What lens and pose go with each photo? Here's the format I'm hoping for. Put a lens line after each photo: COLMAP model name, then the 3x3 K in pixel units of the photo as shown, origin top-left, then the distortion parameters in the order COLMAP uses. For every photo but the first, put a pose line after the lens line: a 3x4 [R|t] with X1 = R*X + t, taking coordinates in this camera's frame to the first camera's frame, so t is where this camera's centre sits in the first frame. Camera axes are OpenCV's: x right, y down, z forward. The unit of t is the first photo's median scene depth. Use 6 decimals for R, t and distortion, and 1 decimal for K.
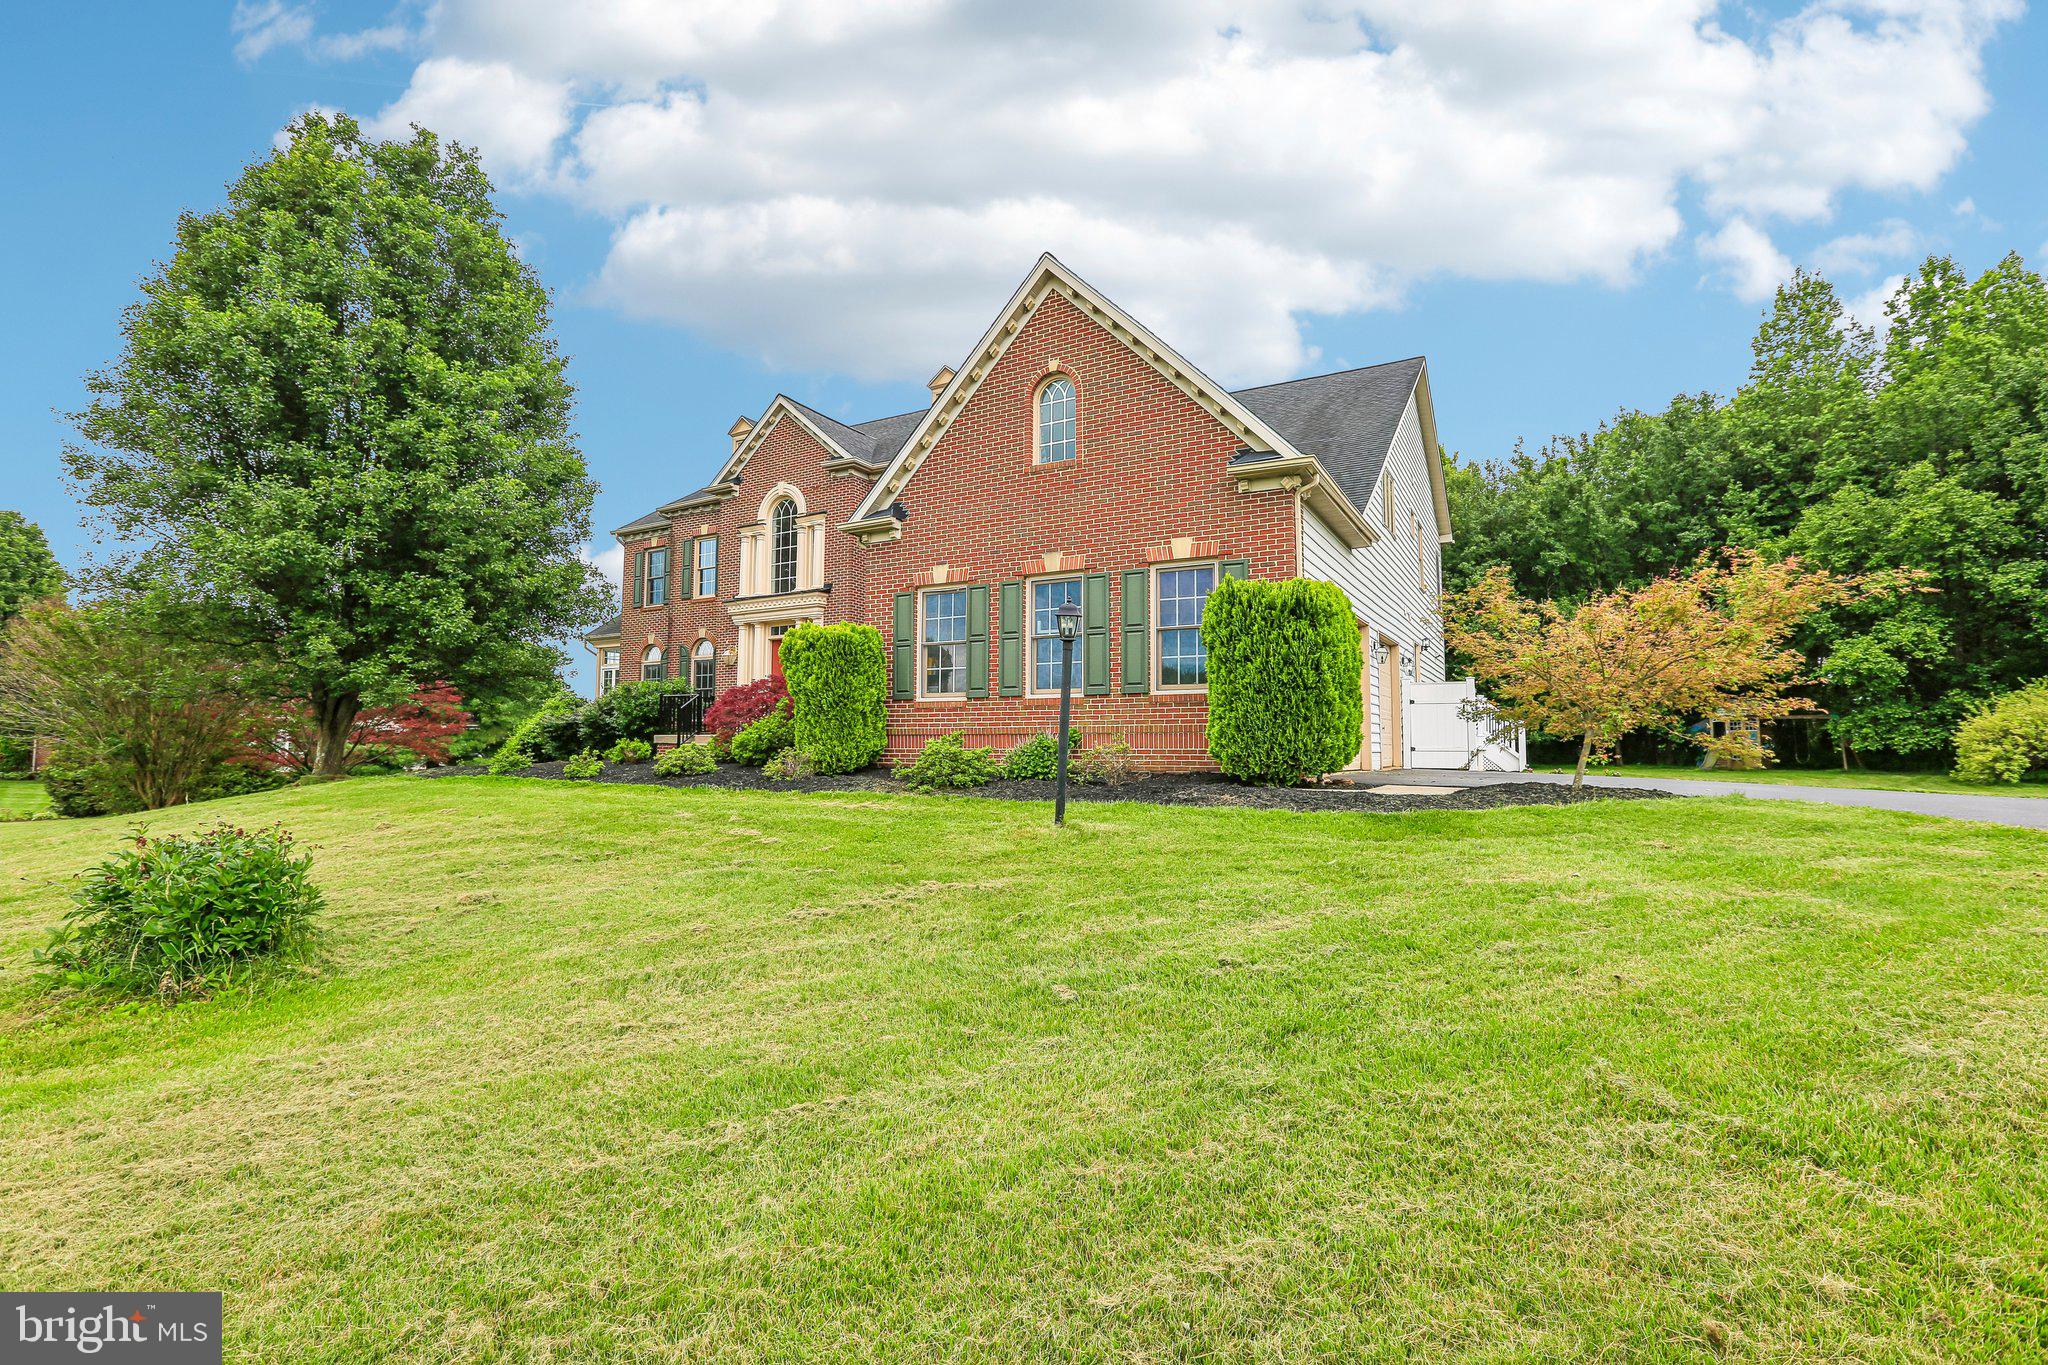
lens RADIAL K [[934.8, 0, 1012.5], [0, 934.8, 678.7], [0, 0, 1]] dist [-0.072550, 0.024512]
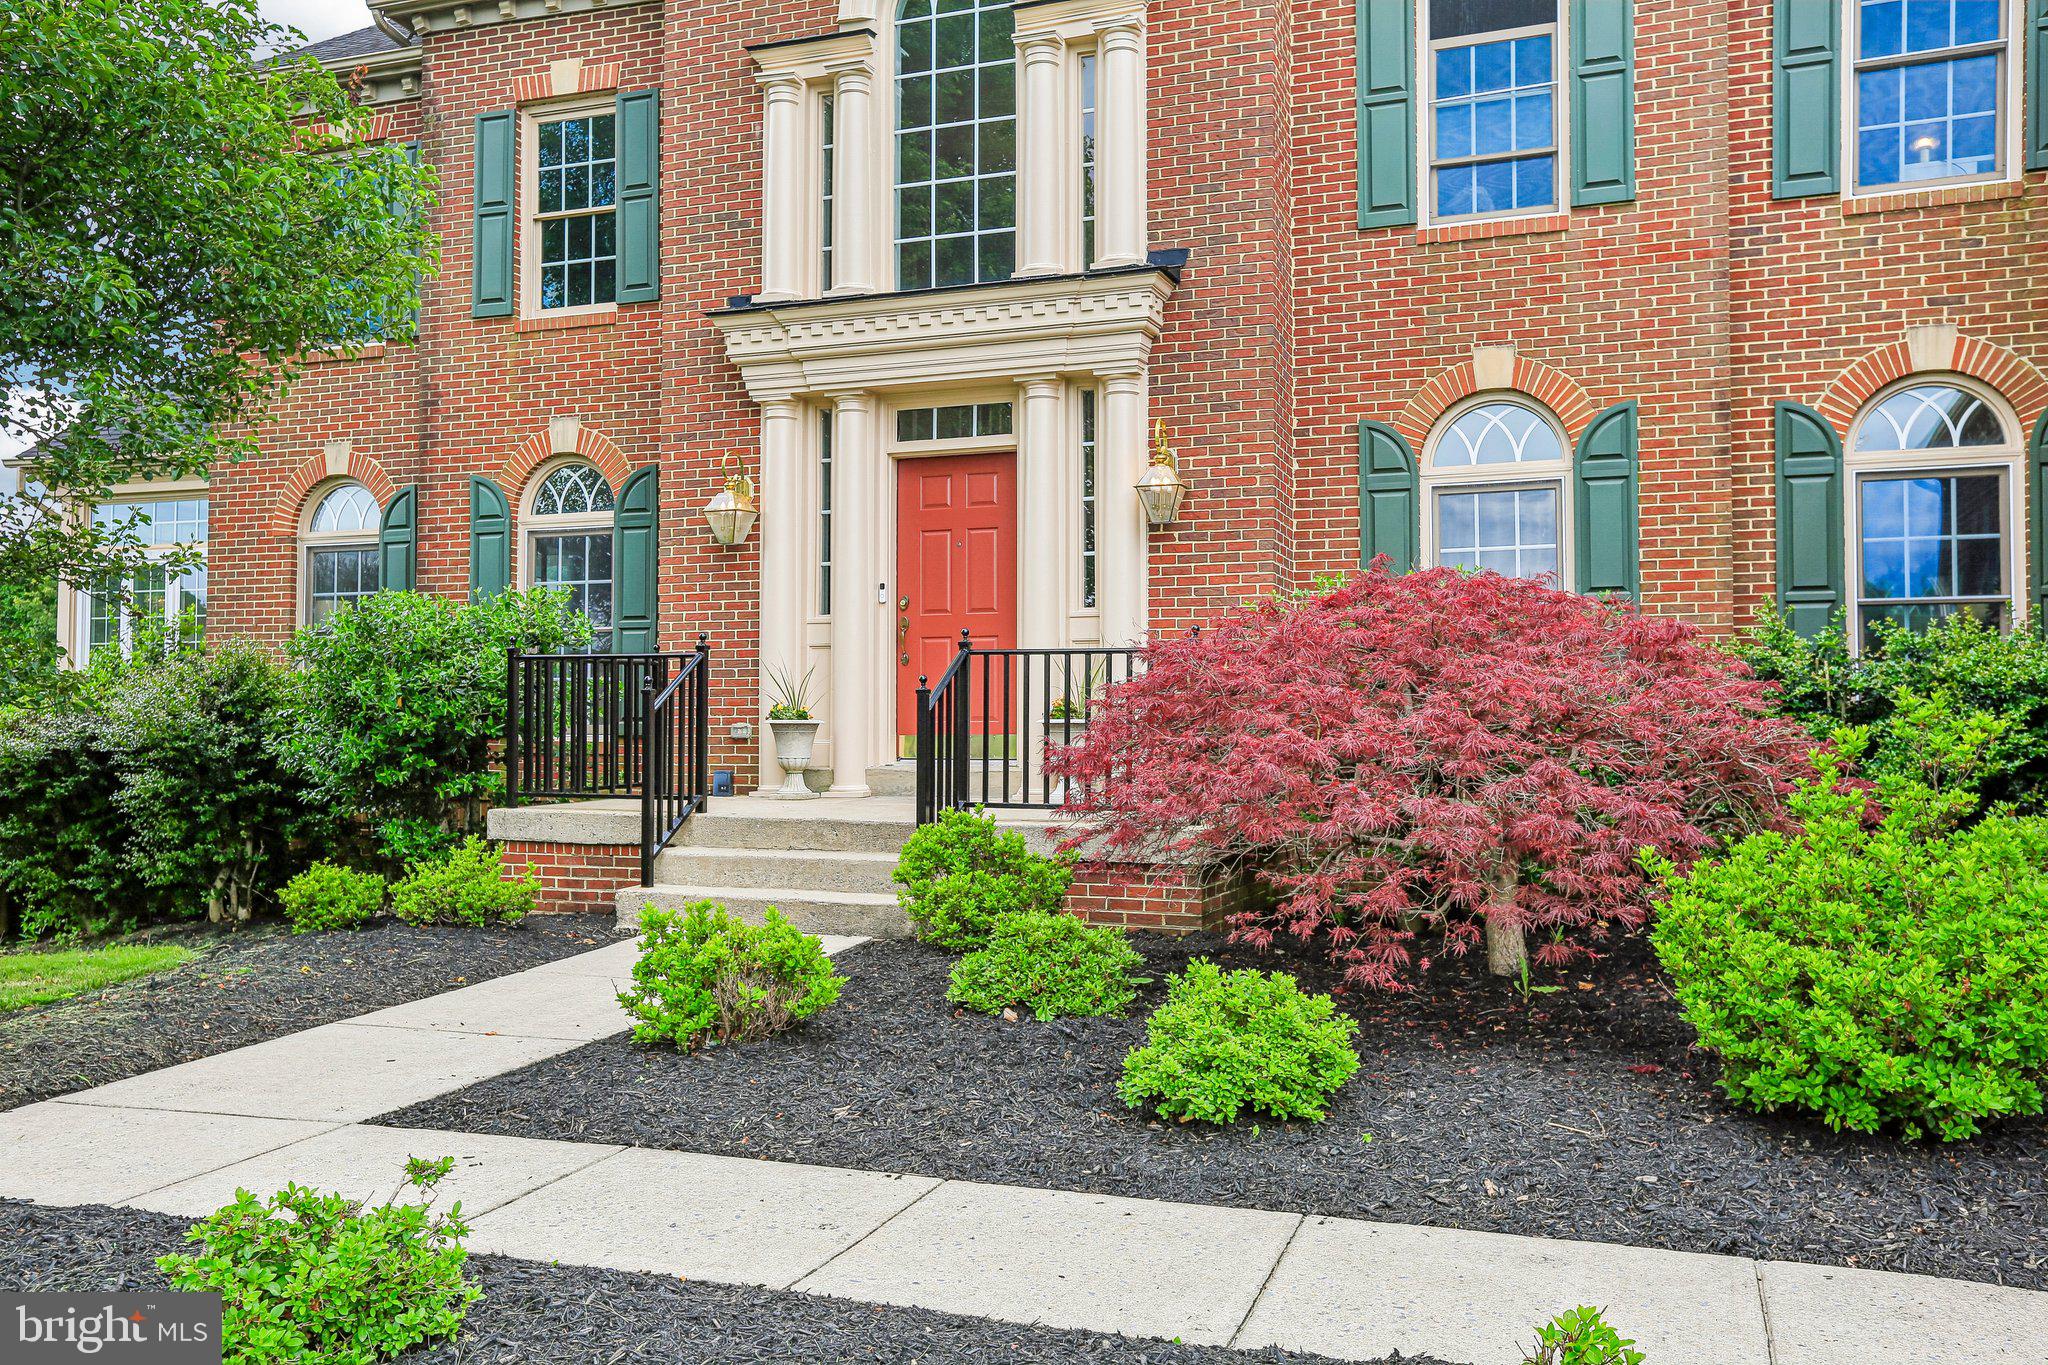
lens RADIAL K [[1692.4, 0, 1024.0], [0, 1692.4, 682.5], [0, 0, 1]] dist [-0.007978, 0.115318]
pose [[0.985762, 0.003385, 0.168114, -0.307000], [-0.010753, 0.999020, 0.042933, 0.003695], [-0.167804, -0.044129, 0.984832, 0.490614]]
